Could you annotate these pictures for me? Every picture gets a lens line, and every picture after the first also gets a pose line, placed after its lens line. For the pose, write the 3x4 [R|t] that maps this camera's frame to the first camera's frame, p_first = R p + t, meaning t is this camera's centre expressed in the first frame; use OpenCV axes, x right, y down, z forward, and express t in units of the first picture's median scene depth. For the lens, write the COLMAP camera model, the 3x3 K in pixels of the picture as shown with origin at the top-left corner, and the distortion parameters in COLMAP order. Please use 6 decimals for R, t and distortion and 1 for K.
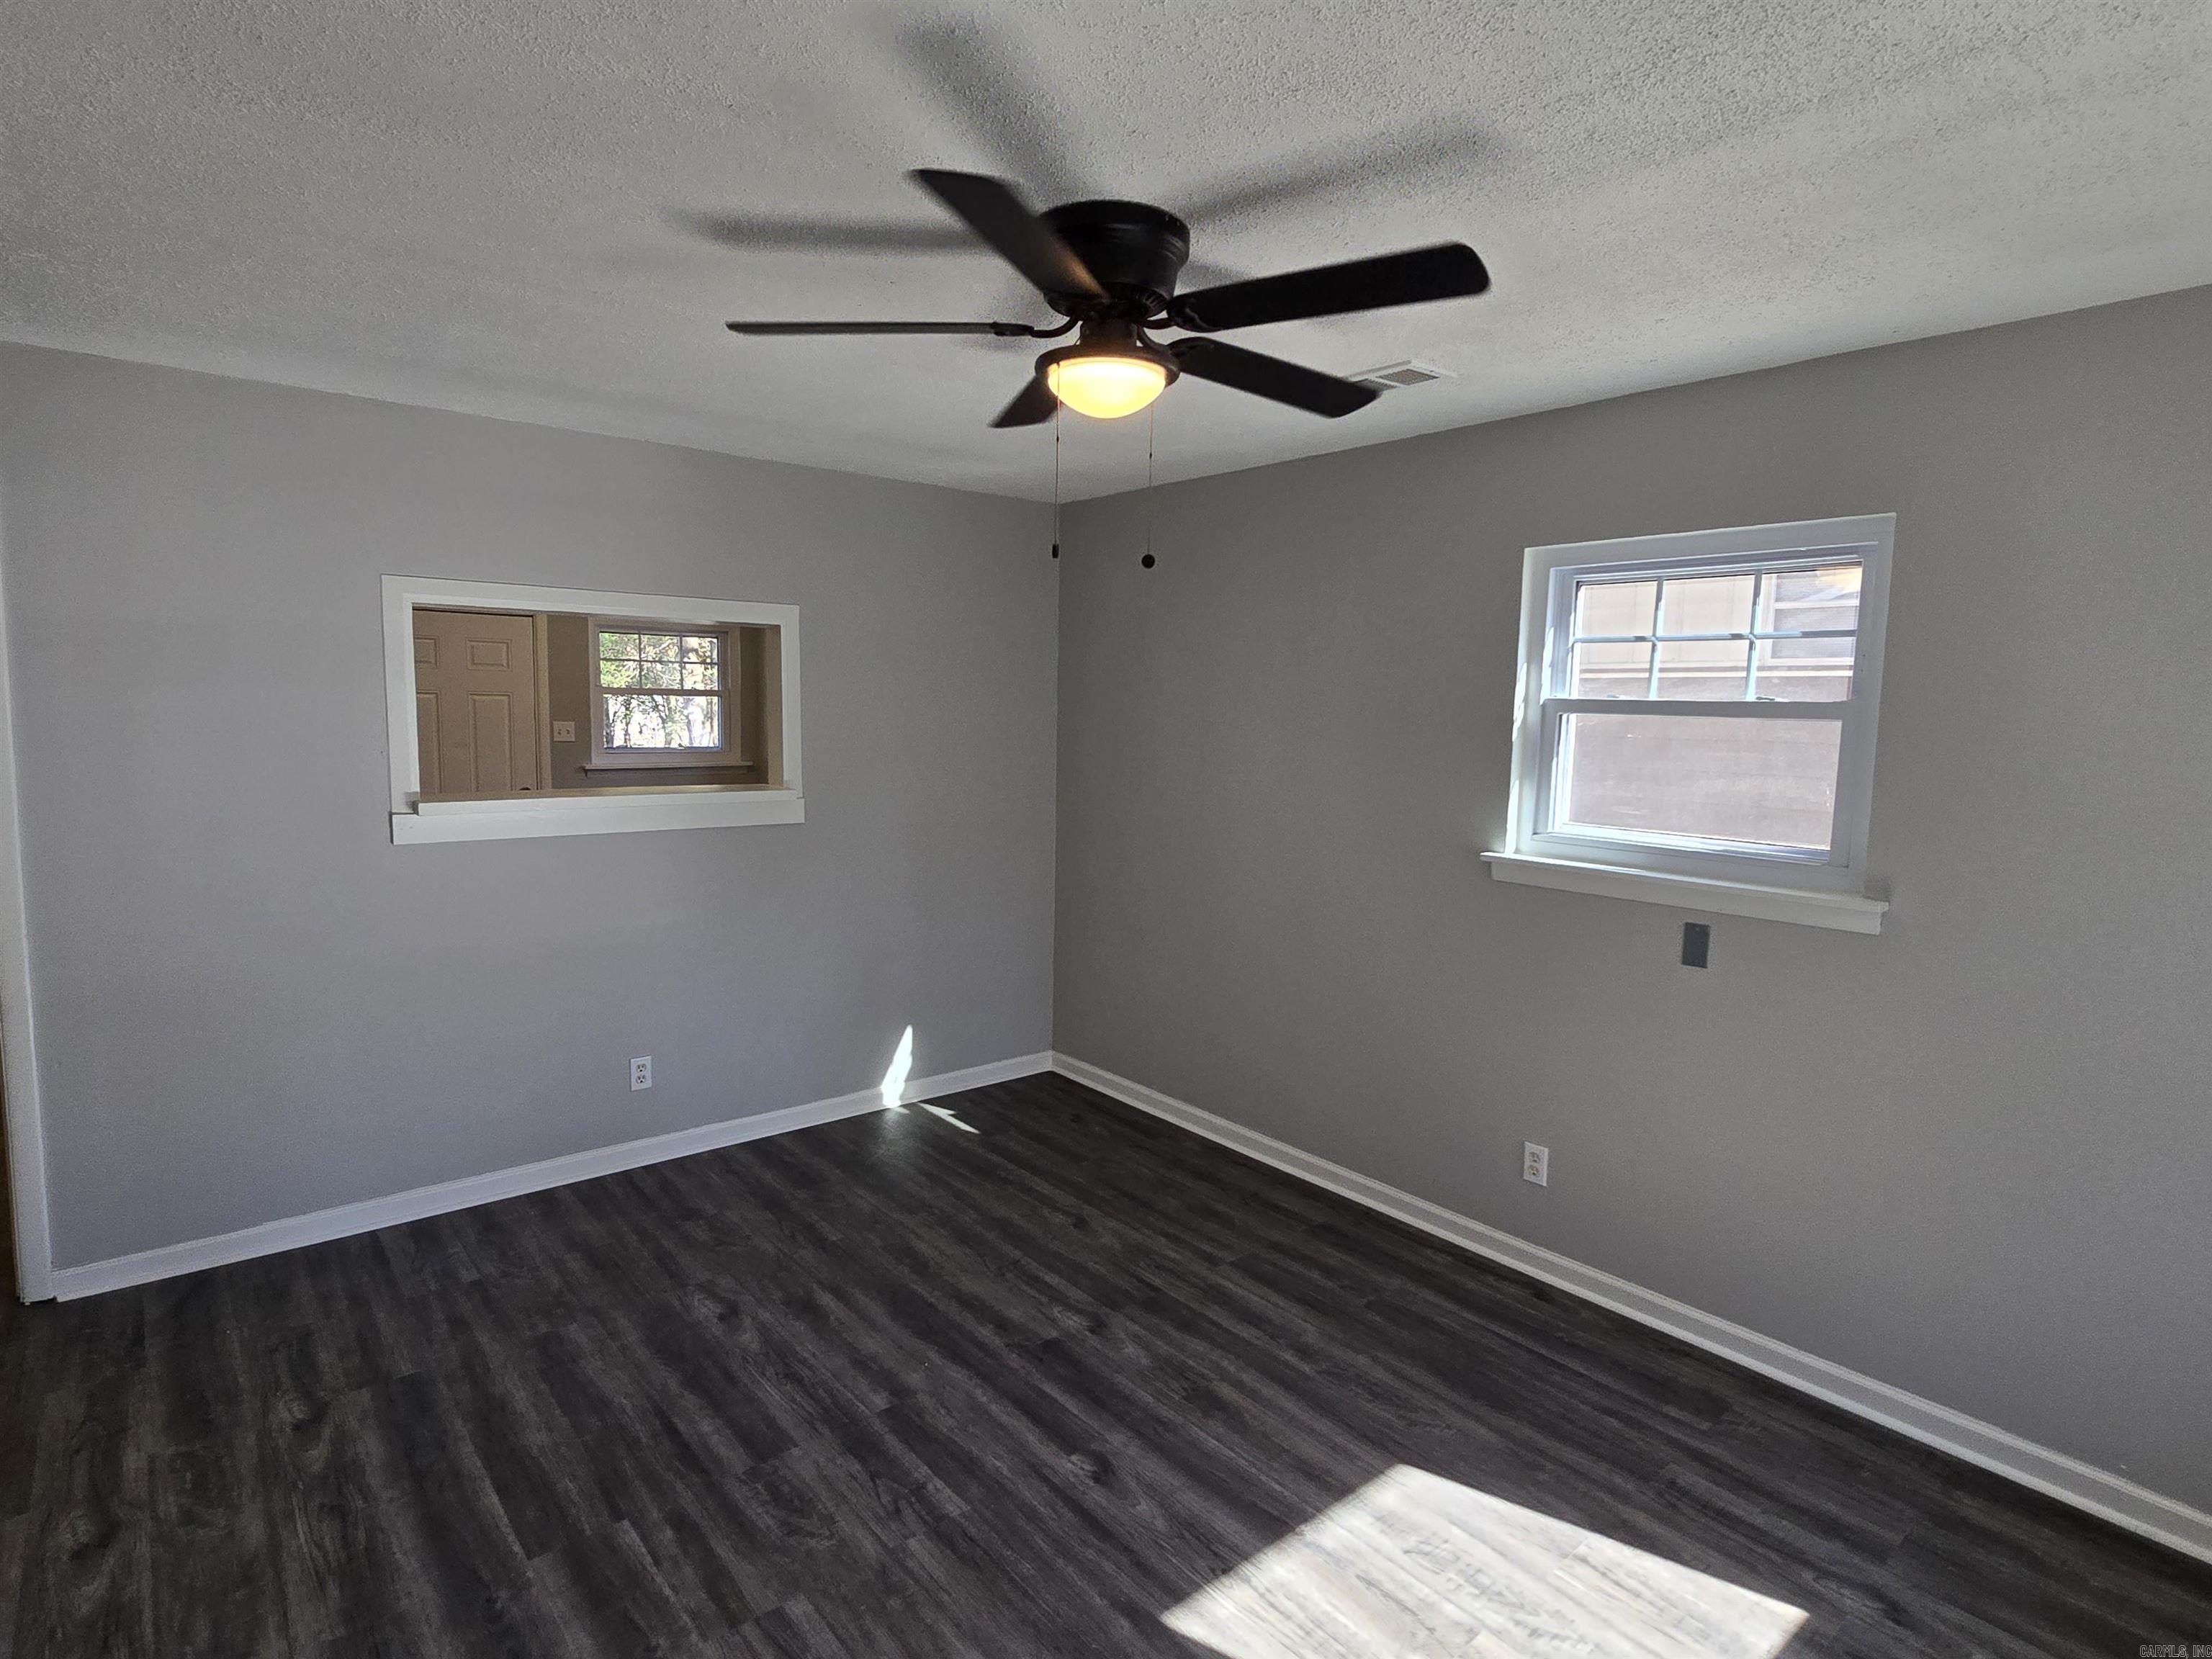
lens RADIAL K [[1120.8, 0, 1098.7], [0, 1120.8, 820.6], [0, 0, 1]] dist [-0.004431, -0.000015]
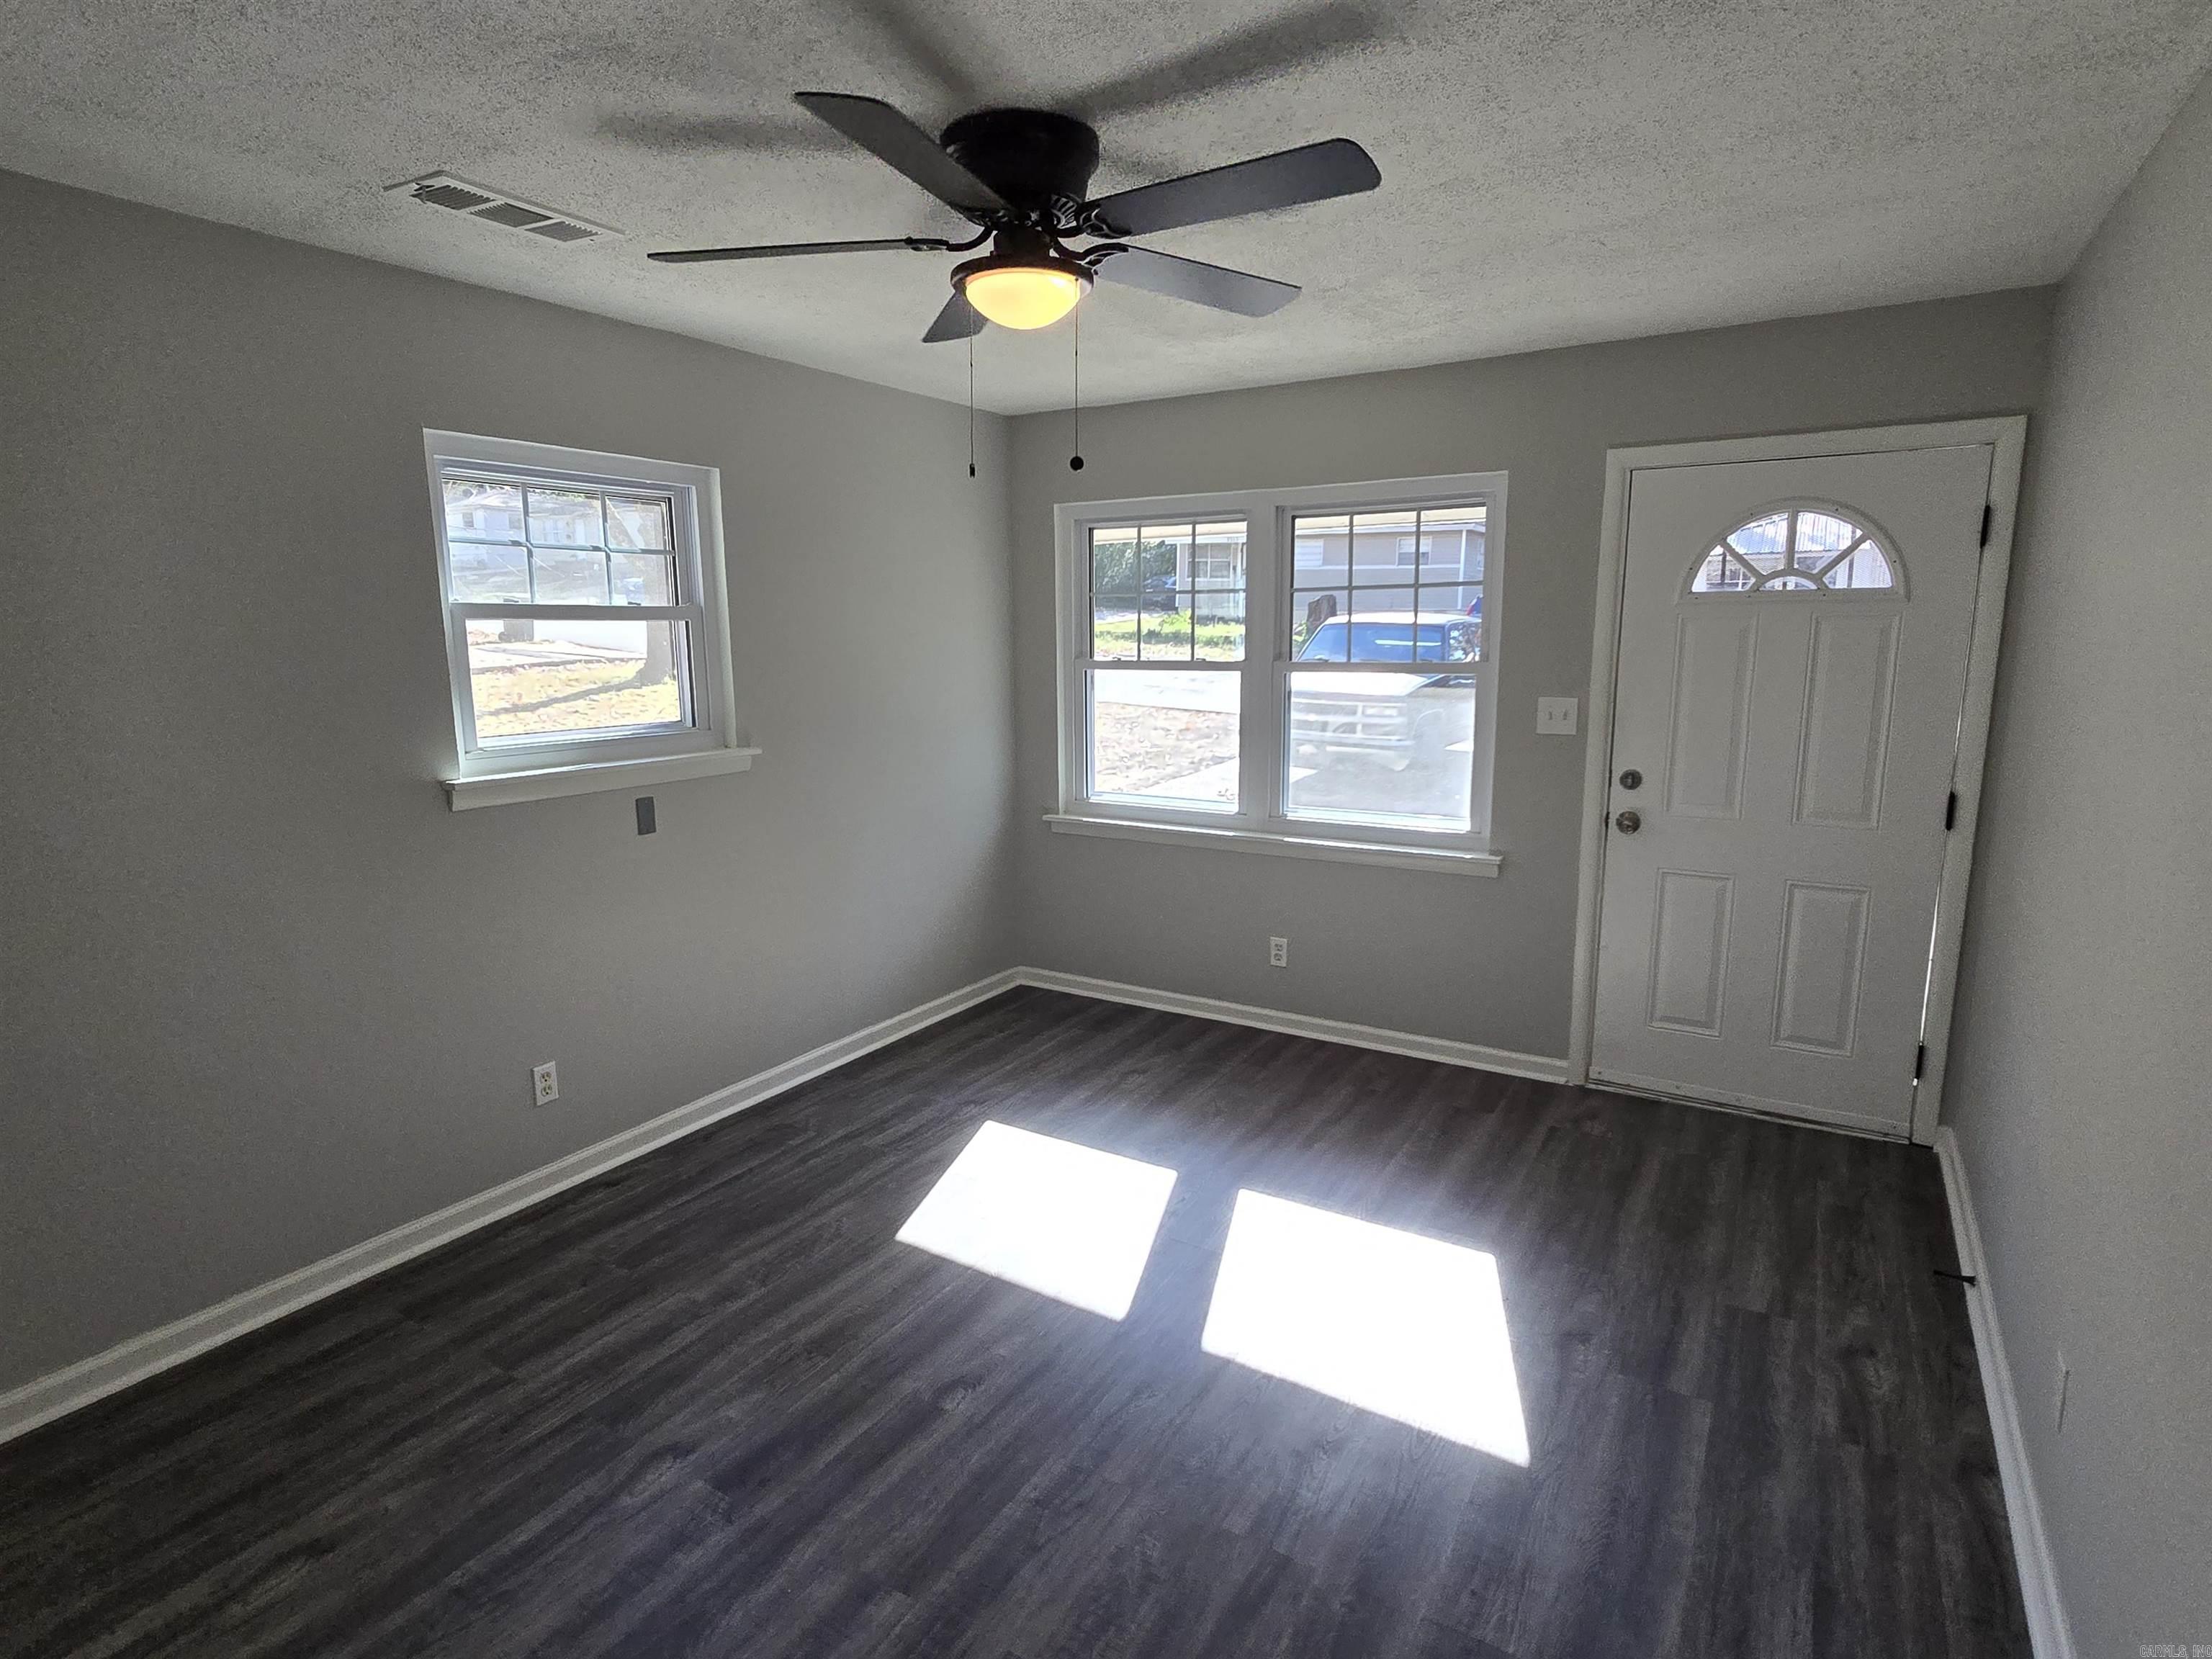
lens RADIAL K [[1120.8, 0, 1098.7], [0, 1120.8, 820.6], [0, 0, 1]] dist [-0.004431, -0.000015]
pose [[-0.294839, -0.183484, 0.937765, -0.738416], [0.096936, 0.970585, 0.220383, -0.100680], [-0.950617, 0.155881, -0.268380, 0.898112]]
